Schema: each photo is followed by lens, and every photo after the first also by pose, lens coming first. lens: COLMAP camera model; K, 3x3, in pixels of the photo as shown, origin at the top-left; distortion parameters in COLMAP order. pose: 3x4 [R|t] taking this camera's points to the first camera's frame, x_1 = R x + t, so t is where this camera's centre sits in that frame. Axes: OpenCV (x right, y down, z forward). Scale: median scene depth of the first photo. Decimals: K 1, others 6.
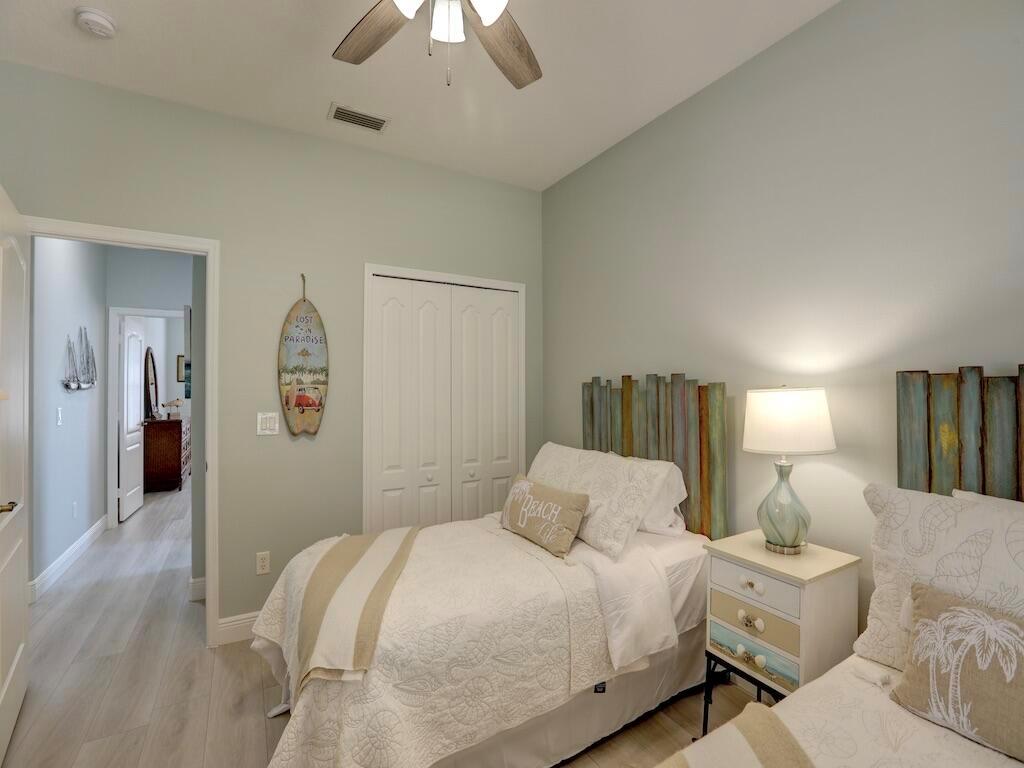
lens RADIAL K [[469.4, 0, 519.5], [0, 469.4, 387.6], [0, 0, 1]] dist [-0.040423, 0.004173]
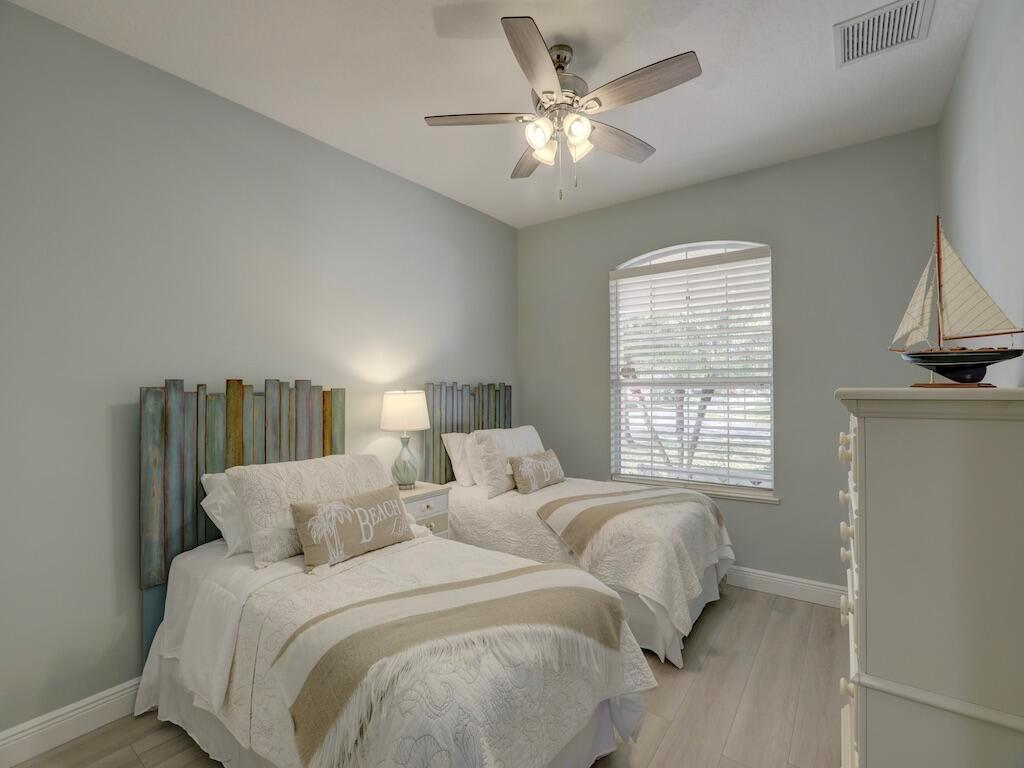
lens RADIAL K [[469.4, 0, 515.4], [0, 469.4, 380.1], [0, 0, 1]] dist [-0.040423, 0.004173]
pose [[-0.384203, 0.017678, 0.923080, -0.863453], [0.007040, 0.999844, -0.016218, -0.008392], [-0.923222, 0.000267, -0.384267, 0.959009]]
